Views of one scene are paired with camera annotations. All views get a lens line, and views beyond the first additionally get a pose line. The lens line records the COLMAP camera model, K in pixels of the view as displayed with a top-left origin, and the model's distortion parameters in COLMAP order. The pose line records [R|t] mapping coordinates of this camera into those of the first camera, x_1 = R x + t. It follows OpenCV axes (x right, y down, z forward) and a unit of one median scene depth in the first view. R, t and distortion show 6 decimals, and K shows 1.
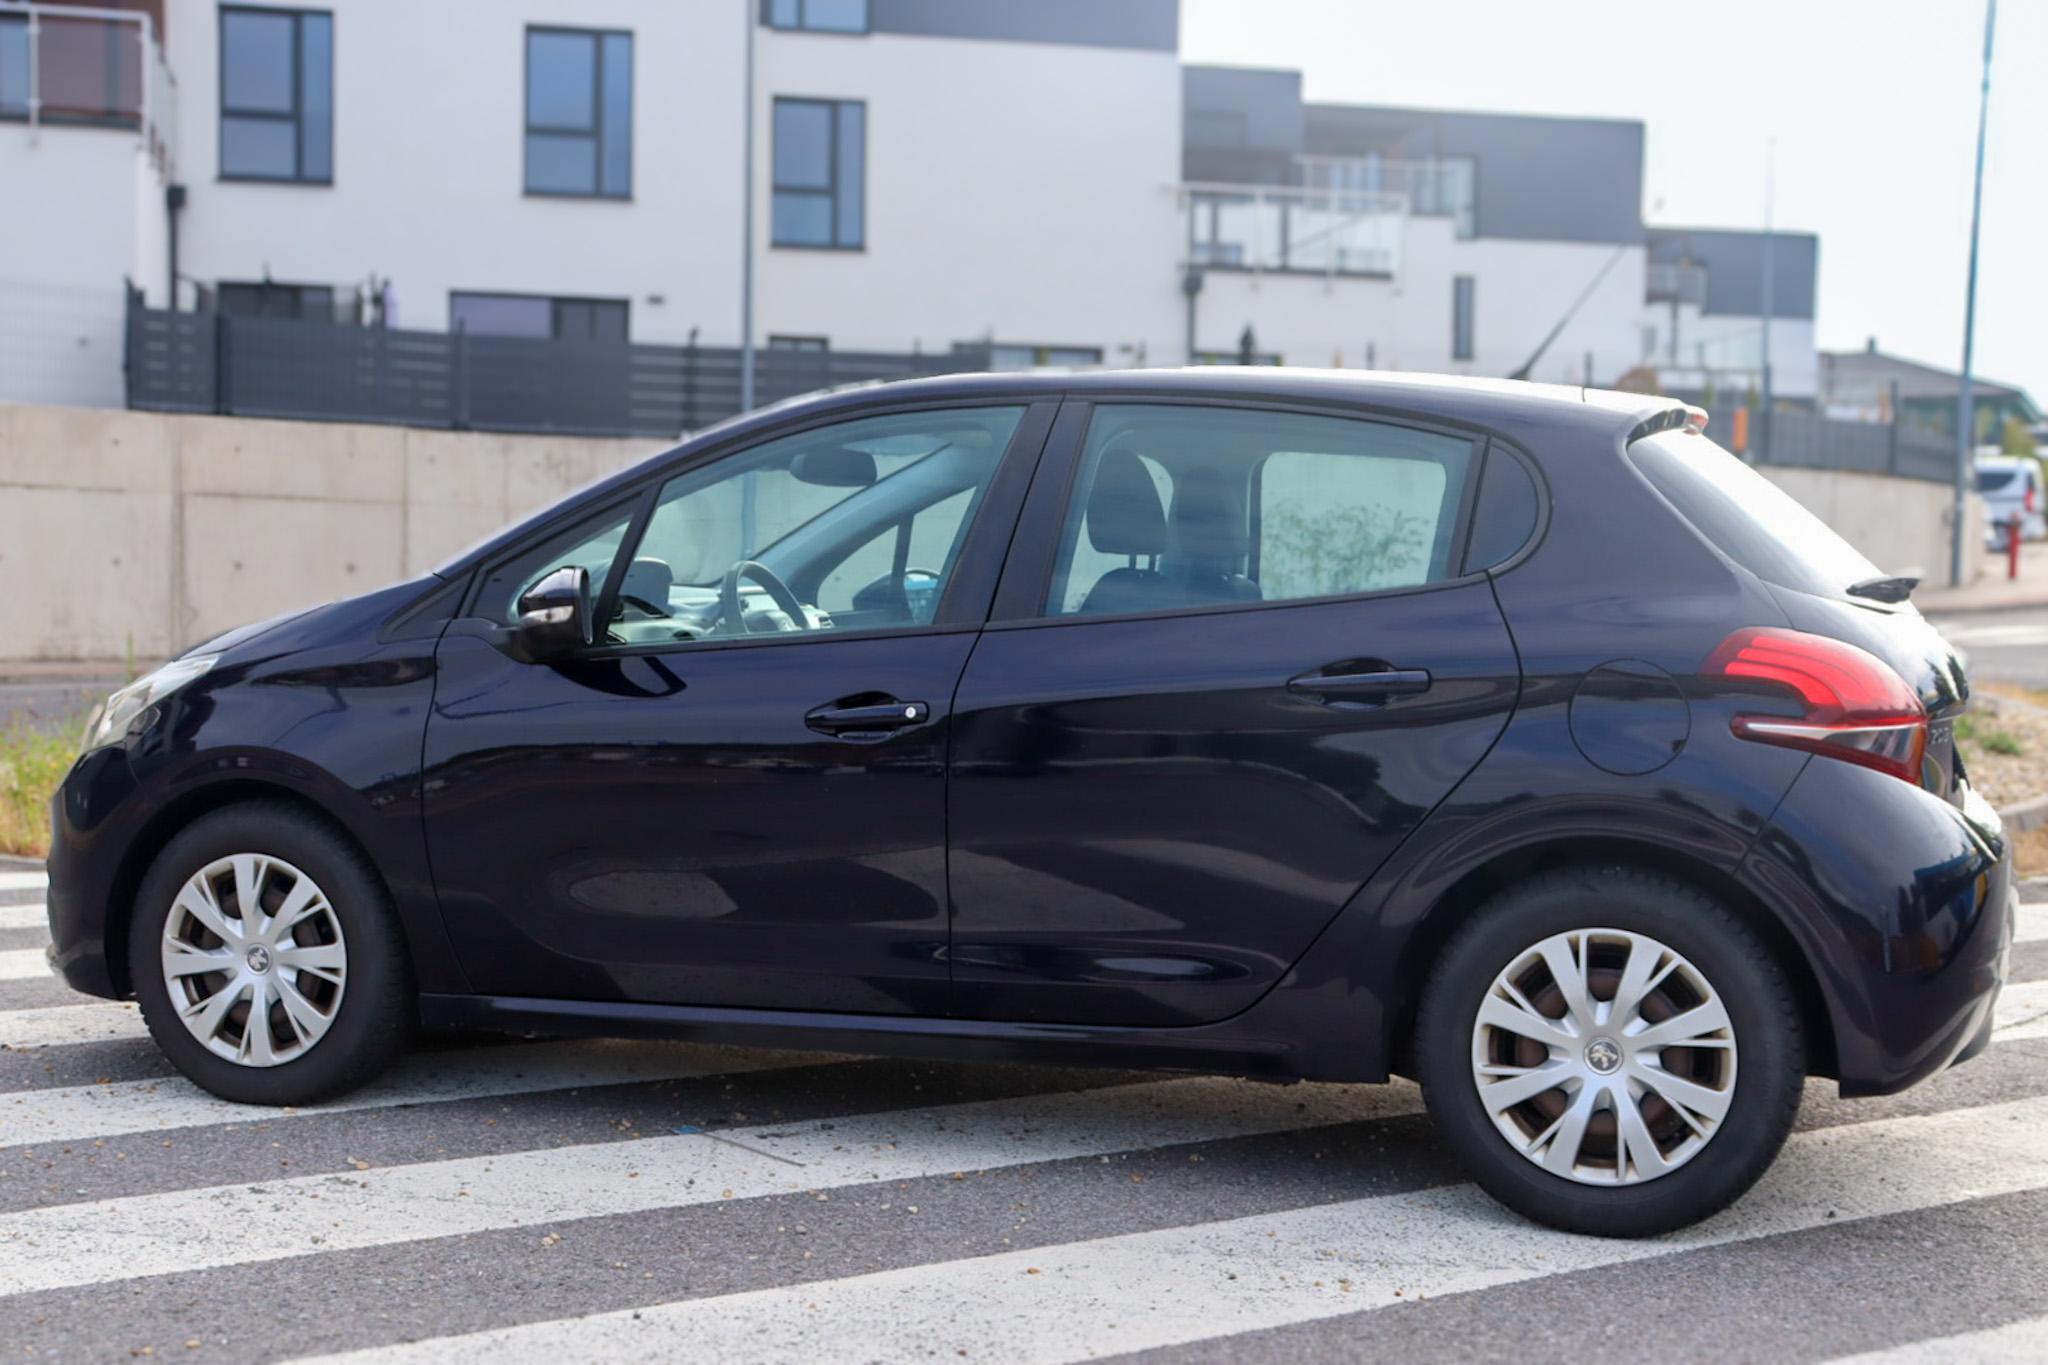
lens RADIAL K [[2695.4, 0, 1078.5], [0, 2695.4, 716.5], [0, 0, 1]] dist [0.086998, 0.000000]
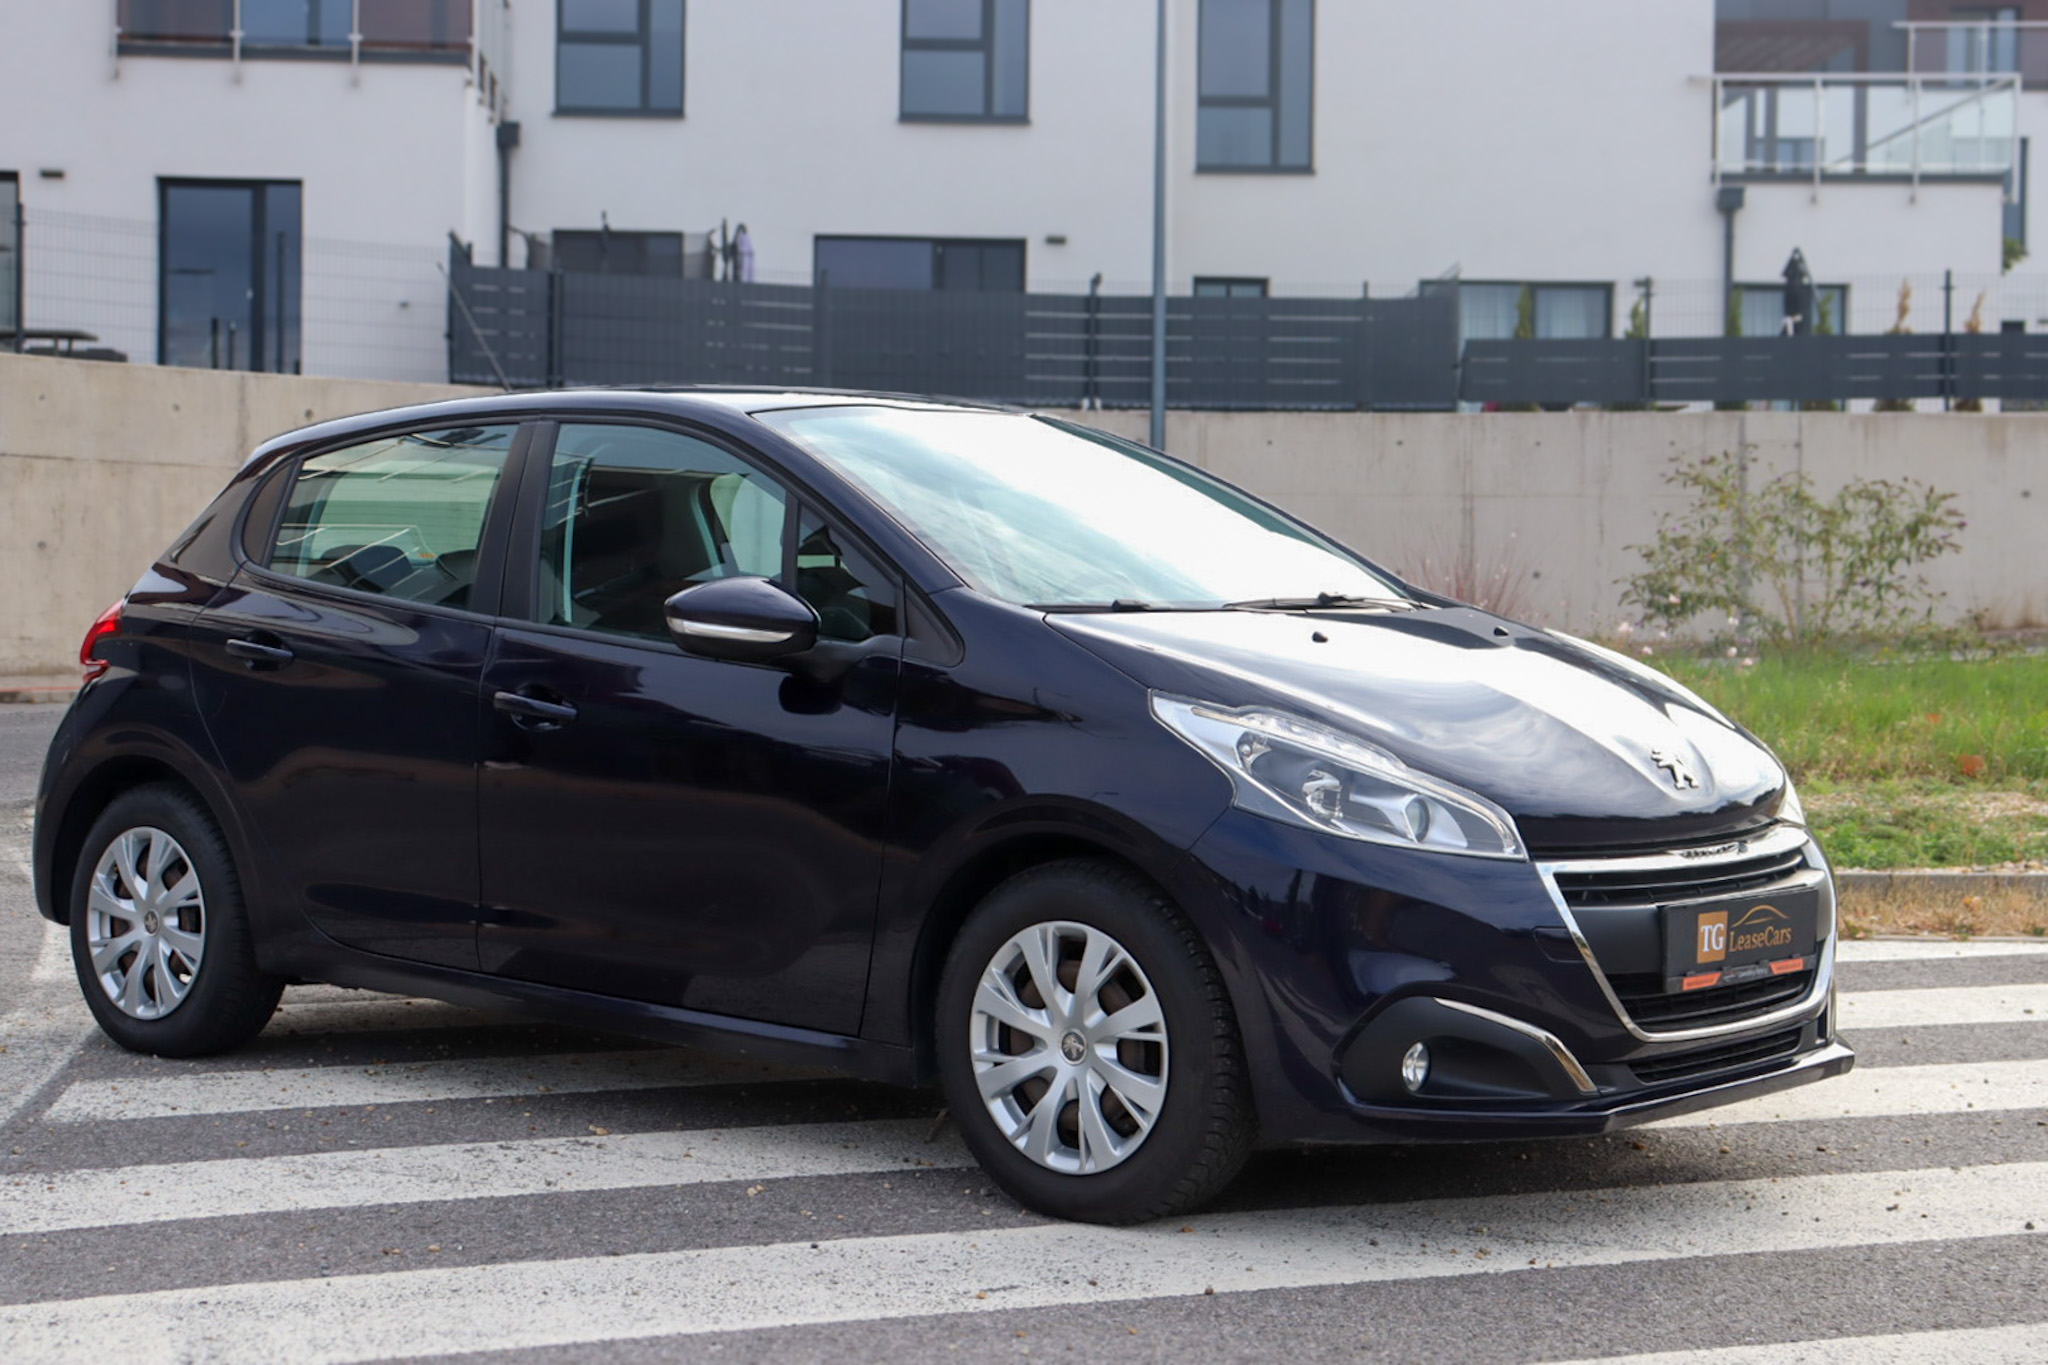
lens RADIAL K [[3670.9, 0, 1016.2], [0, 3670.9, 600.6], [0, 0, 1]] dist [0.209963, 0.000000]
pose [[0.982369, -0.002326, -0.186940, 0.045815], [-0.005734, 0.999077, -0.042565, 0.004480], [0.186866, 0.042887, 0.981449, -0.109835]]
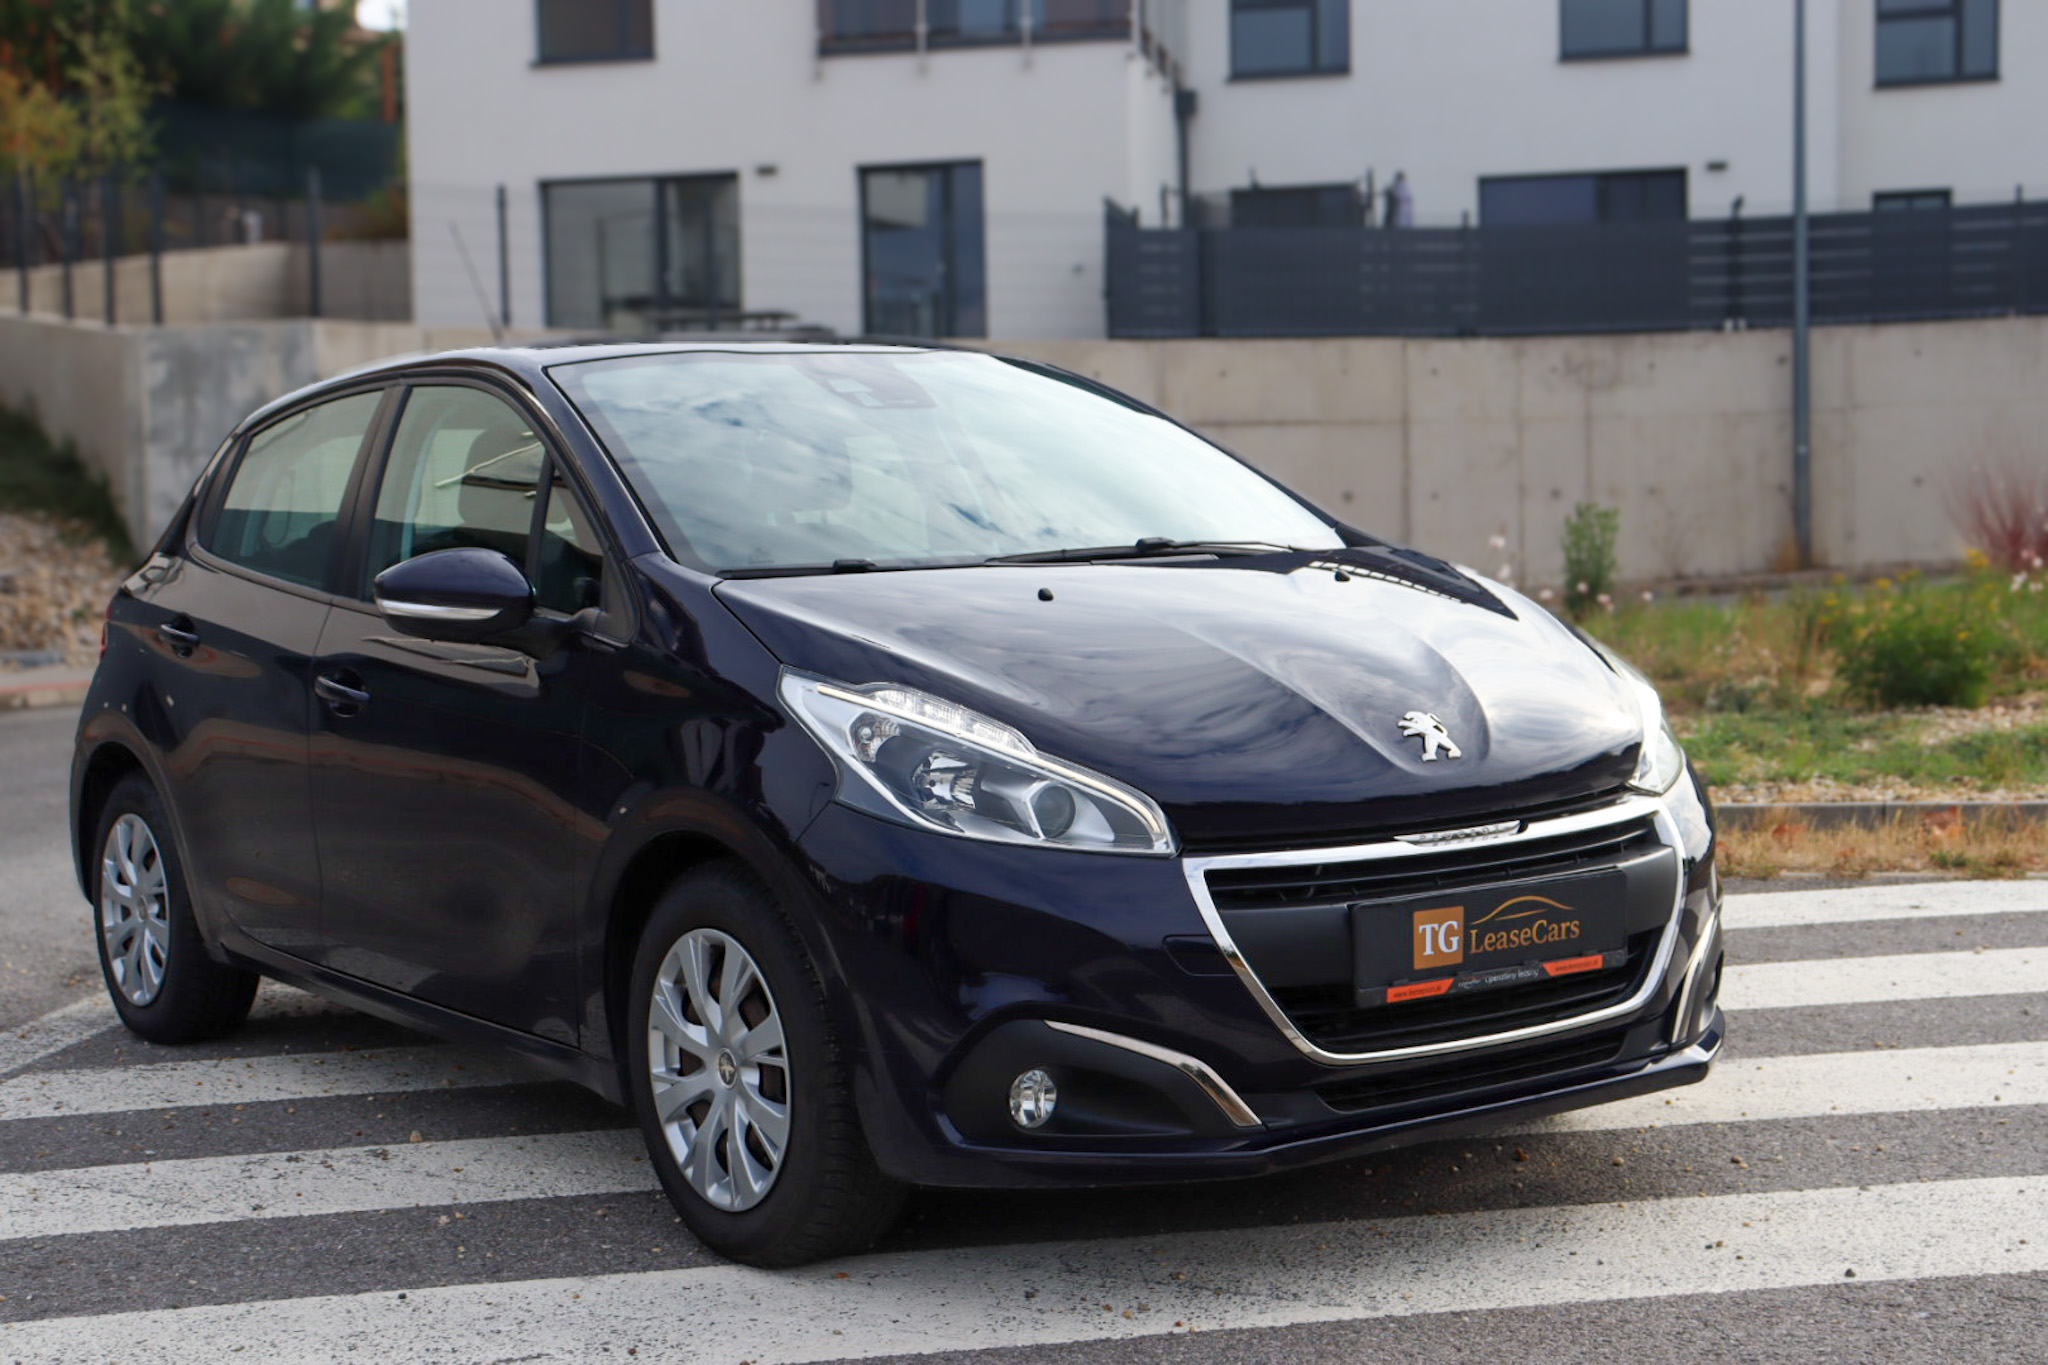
lens RADIAL K [[3192.4, 0, 1221.3], [0, 3192.4, 720.0], [0, 0, 1]] dist [0.123070, 0.000000]
pose [[0.908869, -0.011804, -0.416915, 0.137809], [0.021765, 0.999580, 0.019148, -0.001850], [0.416513, -0.026477, 0.908744, 0.010547]]
